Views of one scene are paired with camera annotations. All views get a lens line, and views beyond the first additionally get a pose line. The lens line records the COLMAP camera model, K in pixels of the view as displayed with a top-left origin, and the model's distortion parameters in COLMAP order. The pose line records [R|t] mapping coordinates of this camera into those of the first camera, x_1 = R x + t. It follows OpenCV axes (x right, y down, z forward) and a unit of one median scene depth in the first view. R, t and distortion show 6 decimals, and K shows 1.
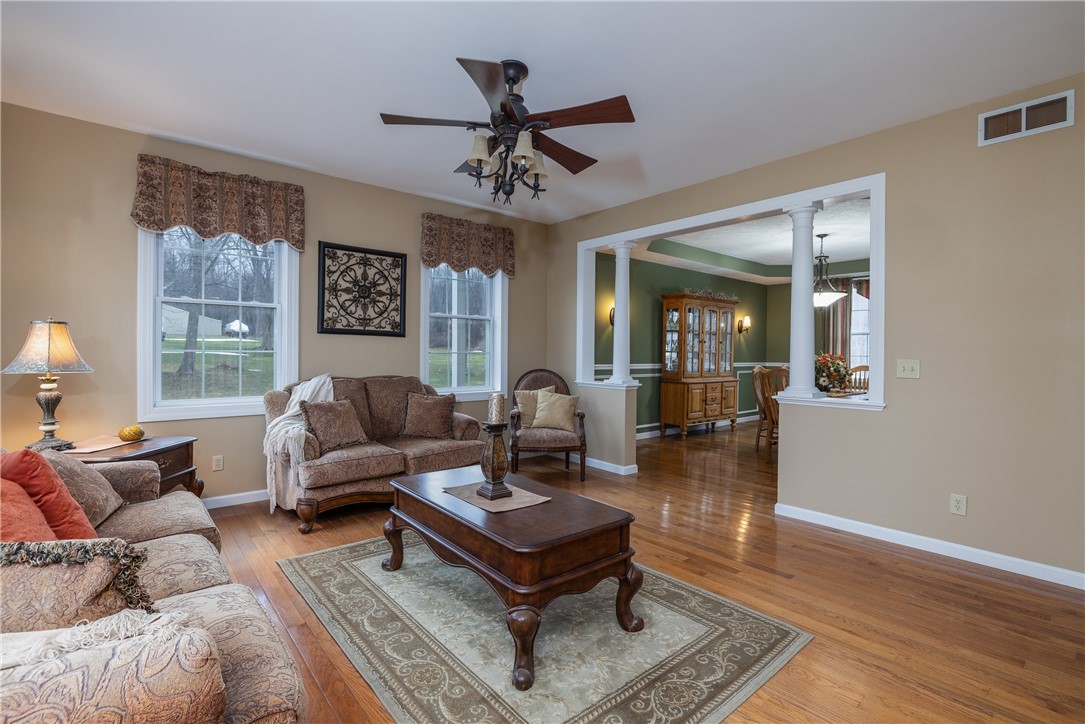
lens RADIAL K [[499.5, 0, 540.0], [0, 499.5, 354.5], [0, 0, 1]] dist [-0.008302, -0.000228]
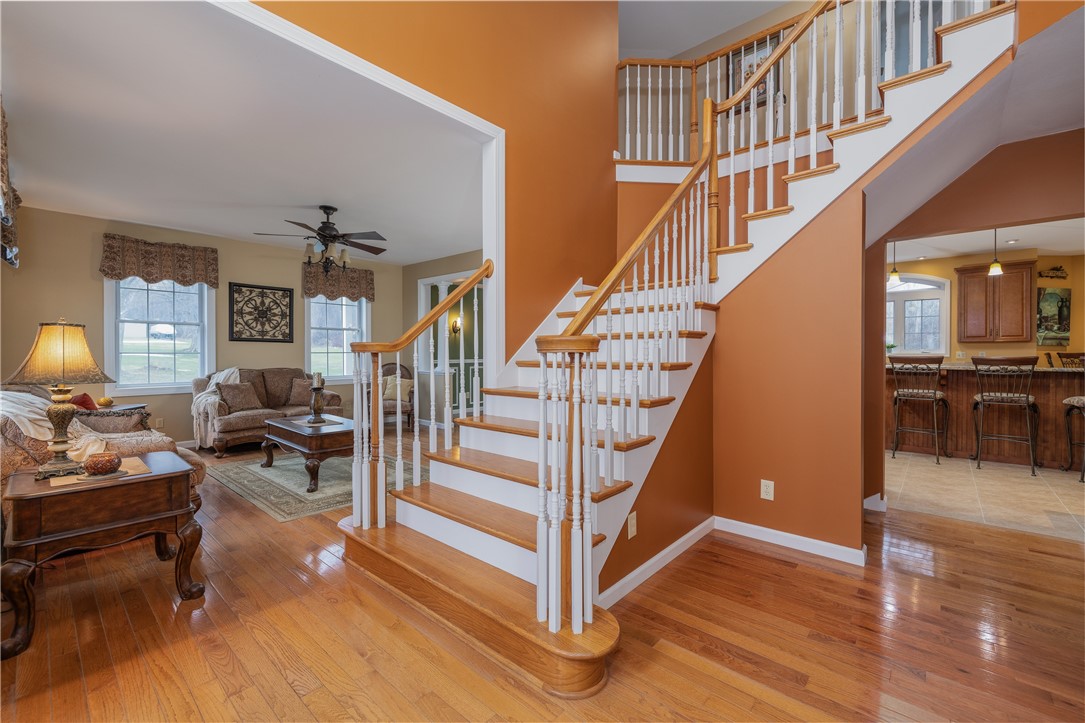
lens RADIAL K [[455.4, 0, 544.5], [0, 455.4, 354.9], [0, 0, 1]] dist [-0.001459, -0.000119]
pose [[0.988513, -0.010025, 0.150803, 0.311512], [0.009363, 0.999943, 0.005103, 0.002993], [-0.150846, -0.003633, 0.988551, -0.552117]]
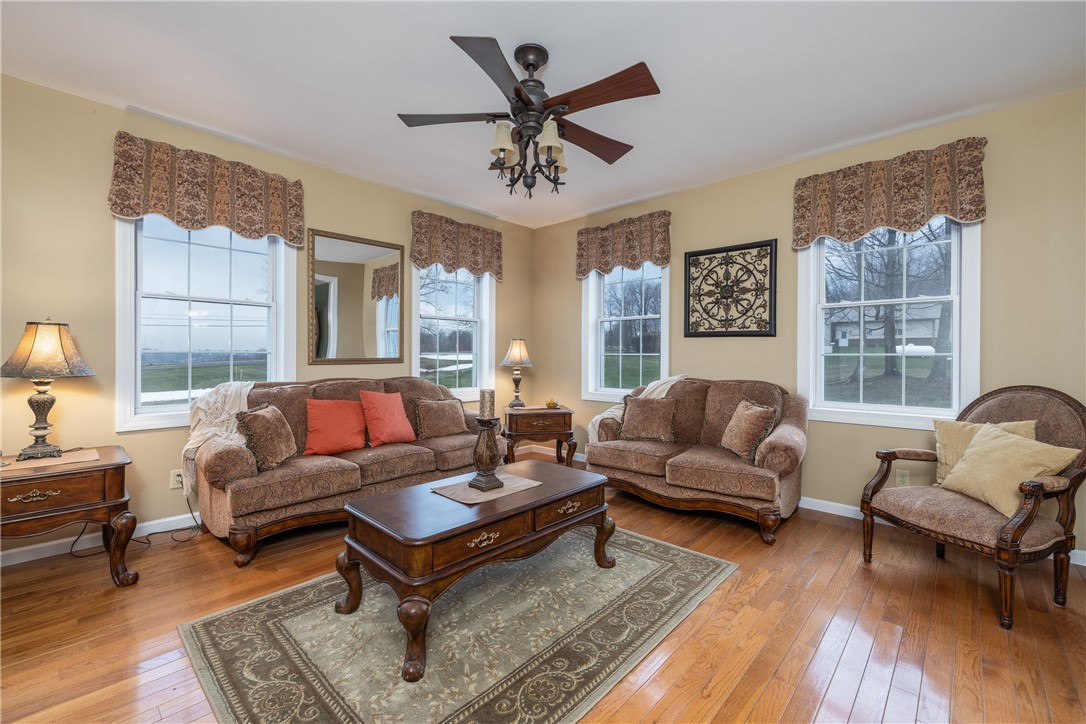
lens RADIAL K [[455.9, 0, 545.0], [0, 455.9, 355.4], [0, 0, 1]] dist [-0.001459, -0.000119]
pose [[0.121932, -0.006110, -0.992520, 0.495724], [-0.007455, 0.999947, -0.007071, 0.006155], [0.992511, 0.008262, 0.121880, 0.563498]]
